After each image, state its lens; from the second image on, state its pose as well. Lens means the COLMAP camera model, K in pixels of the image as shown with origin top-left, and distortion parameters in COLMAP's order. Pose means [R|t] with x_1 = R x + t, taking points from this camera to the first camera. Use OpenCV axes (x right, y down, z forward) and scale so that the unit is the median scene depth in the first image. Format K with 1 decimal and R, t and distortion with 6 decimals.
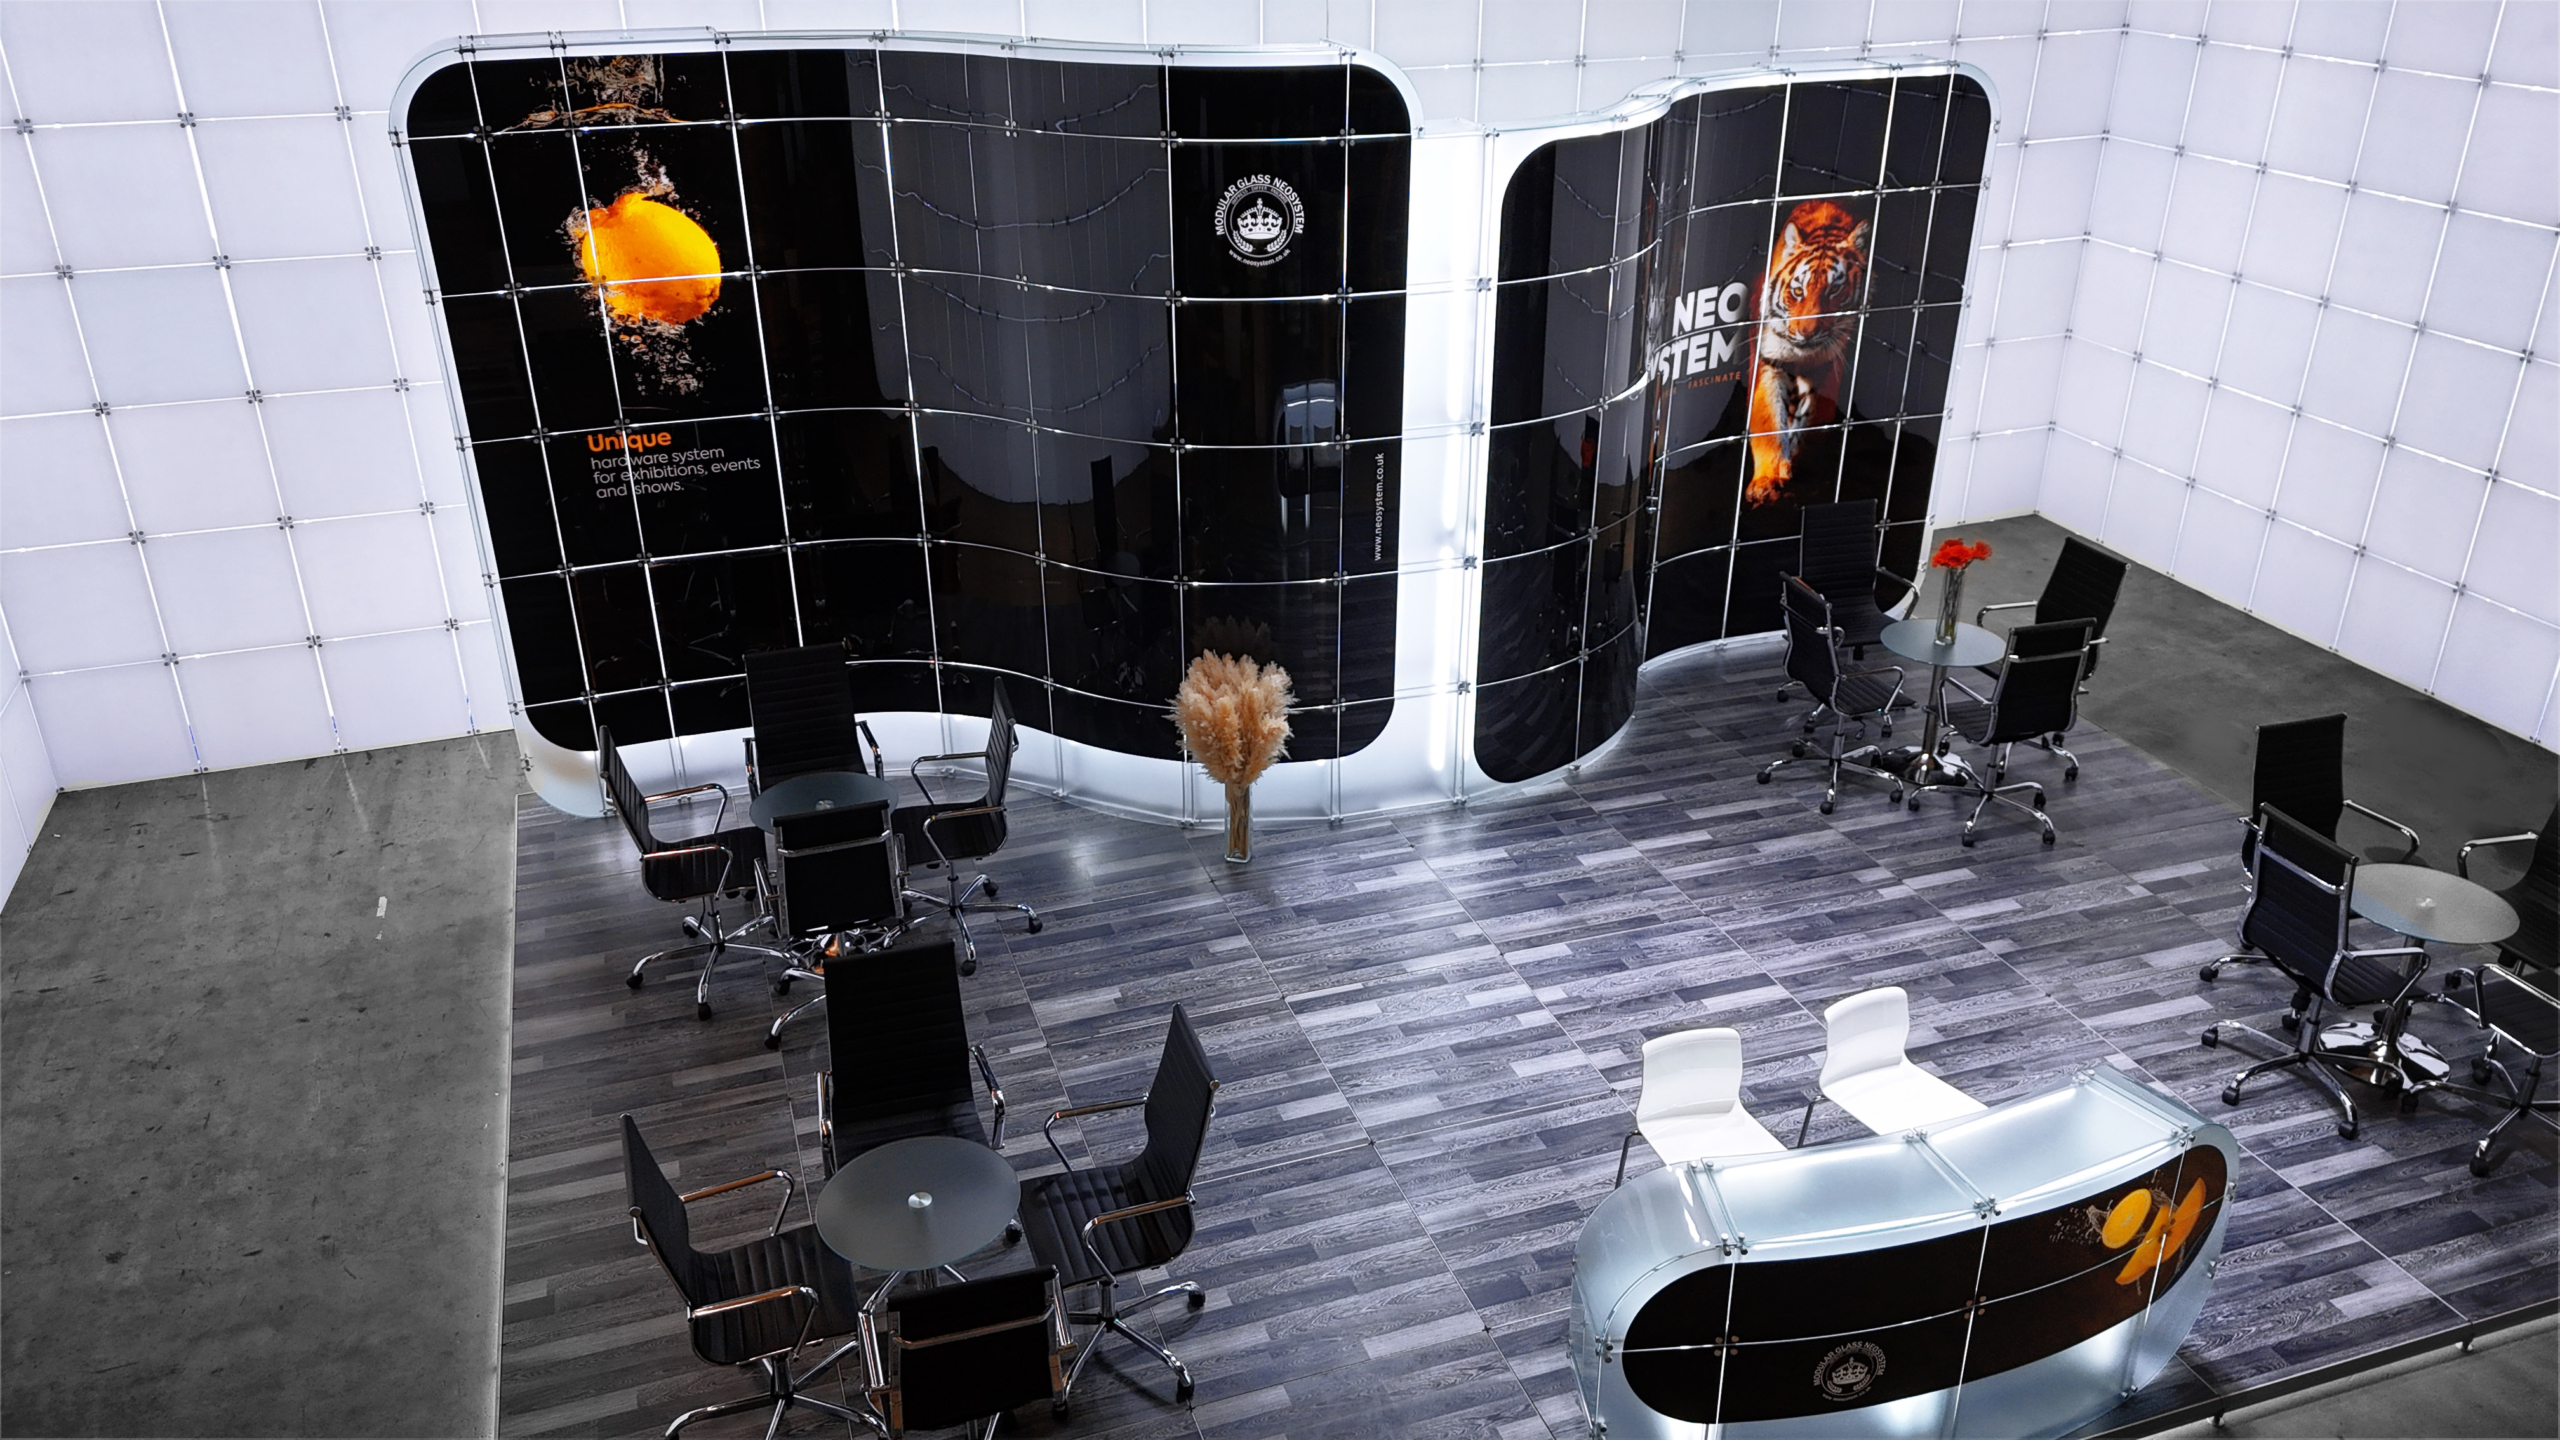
lens RADIAL K [[1886.9, 0, 1280.0], [0, 1886.9, 718.2], [0, 0, 1]] dist [0.062472, -0.033115]
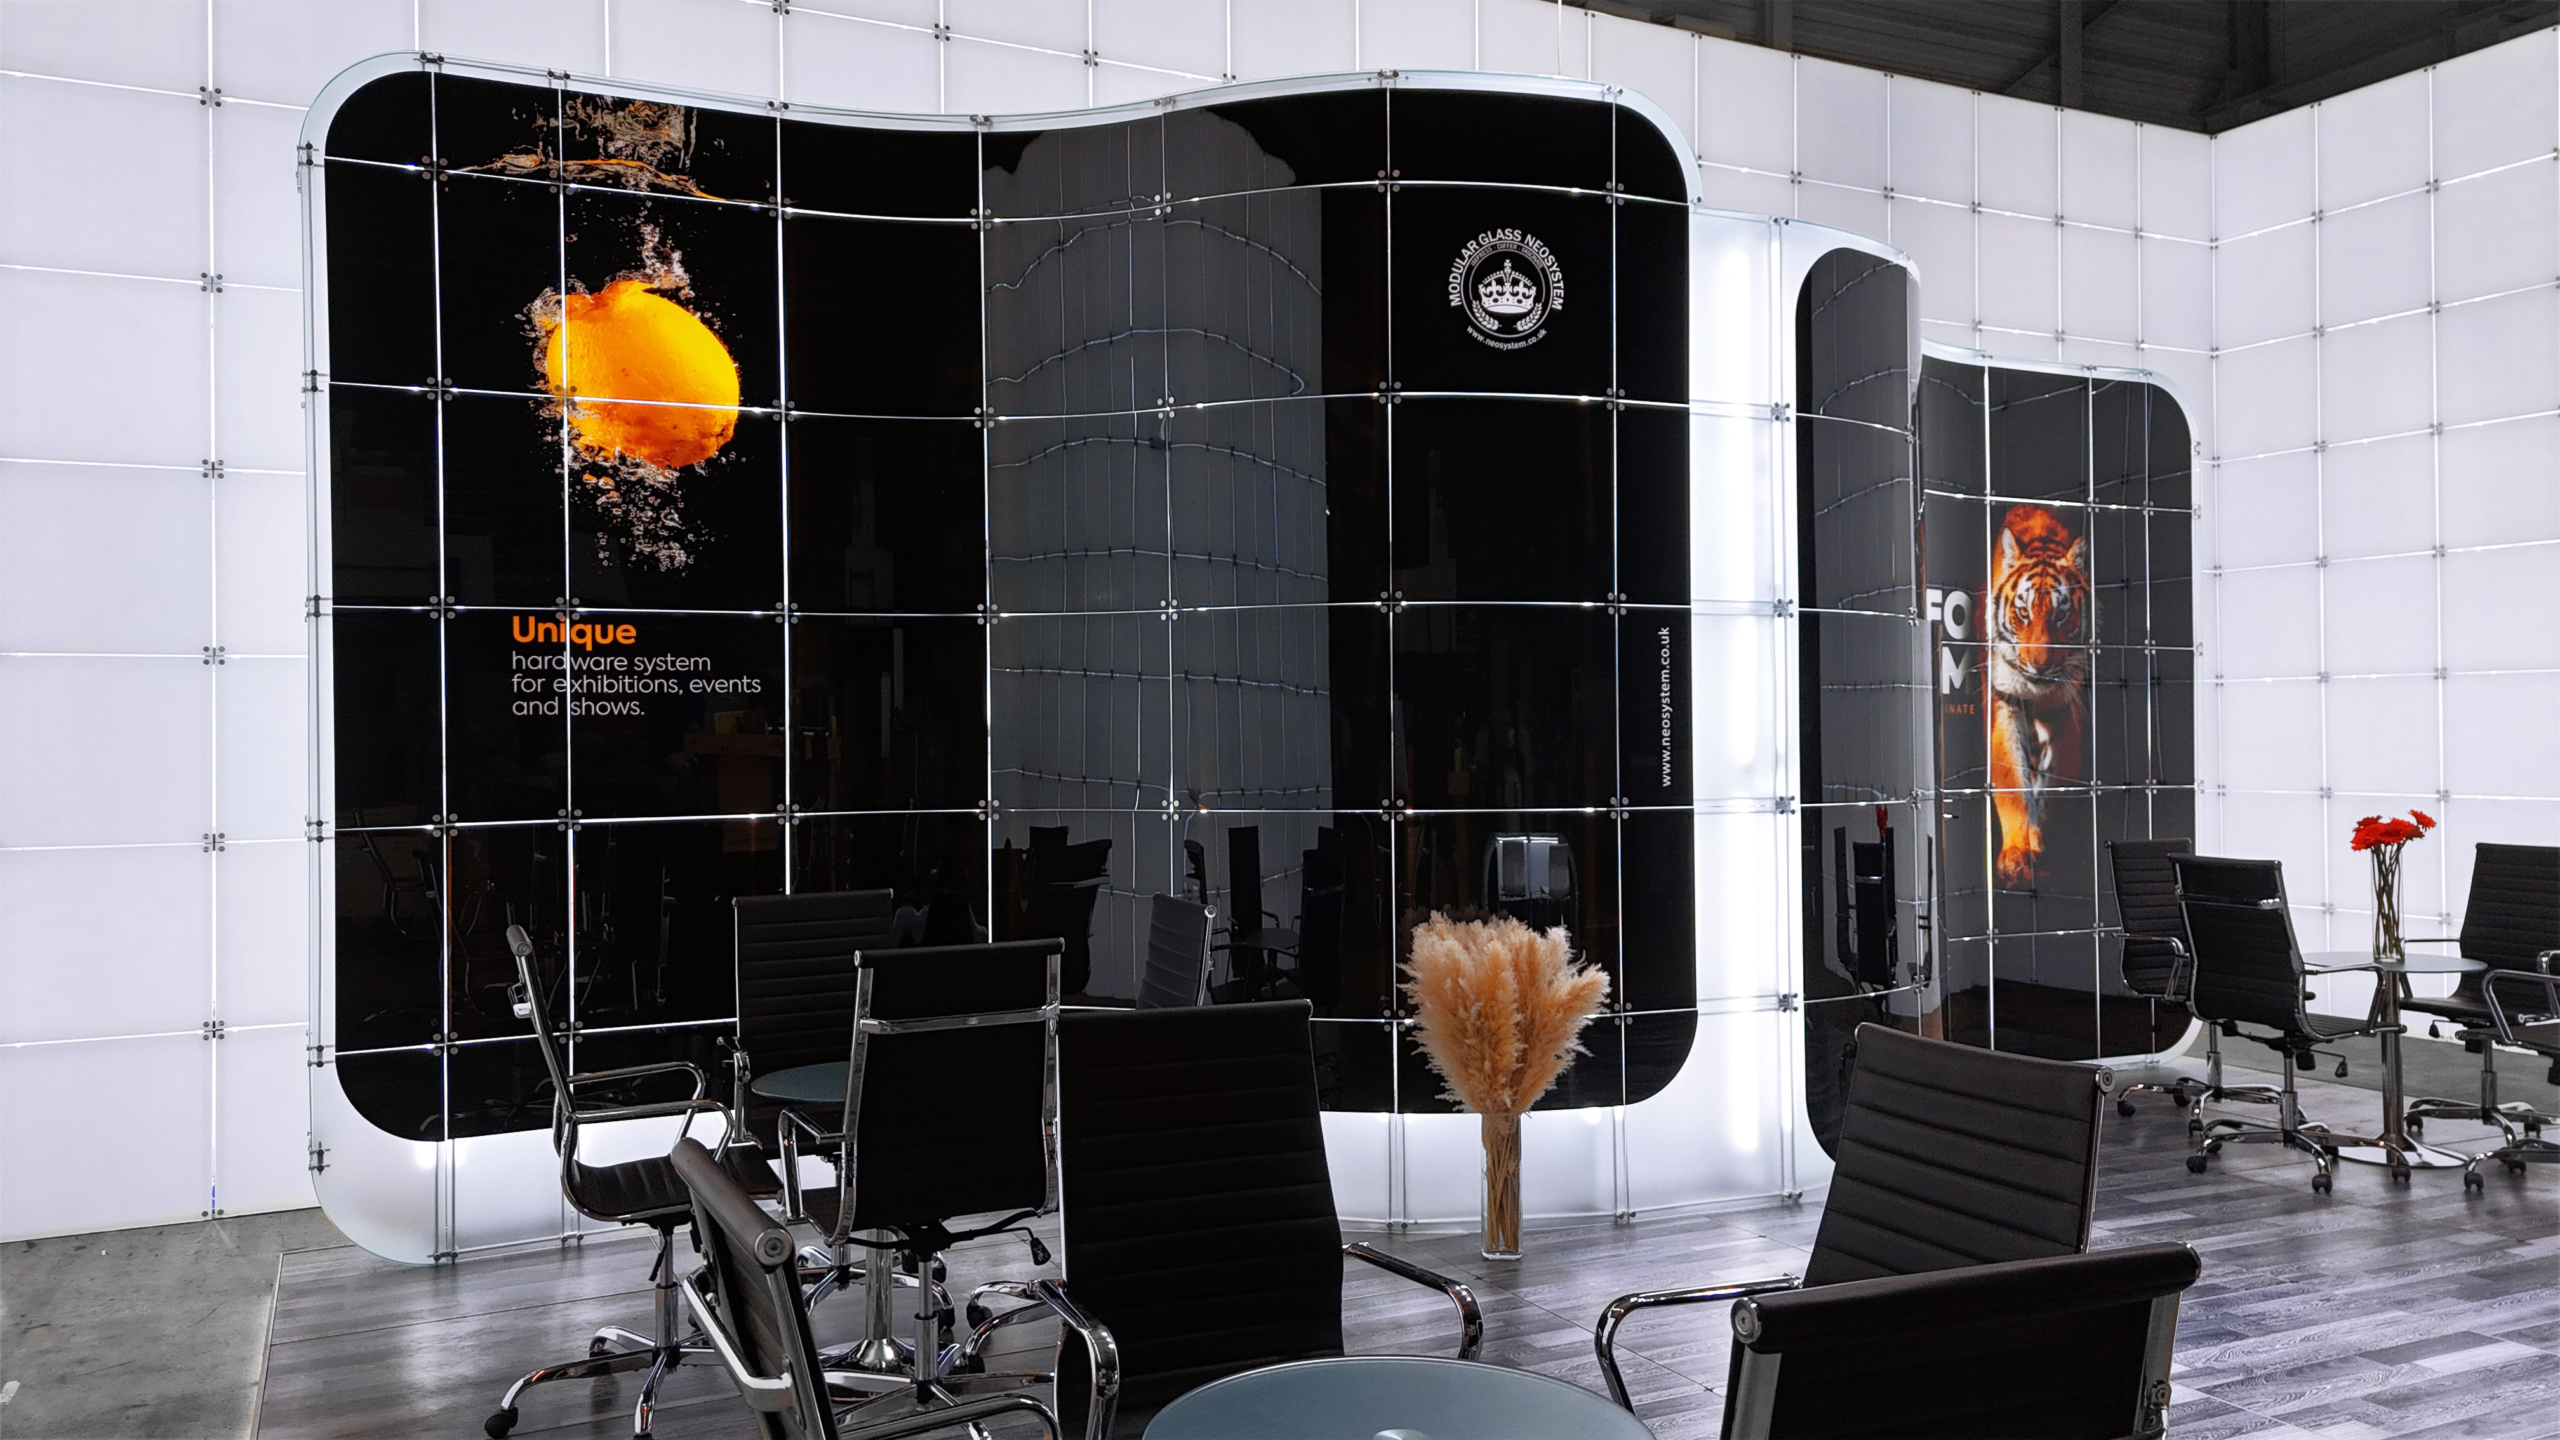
lens RADIAL K [[1886.9, 0, 1290.1], [0, 1886.9, 713.2], [0, 0, 1]] dist [0.062472, -0.033115]
pose [[0.993406, -0.007779, 0.114390, -0.169516], [0.057246, 0.898086, -0.436078, 0.192356], [-0.099339, 0.439751, 0.892609, 0.390297]]
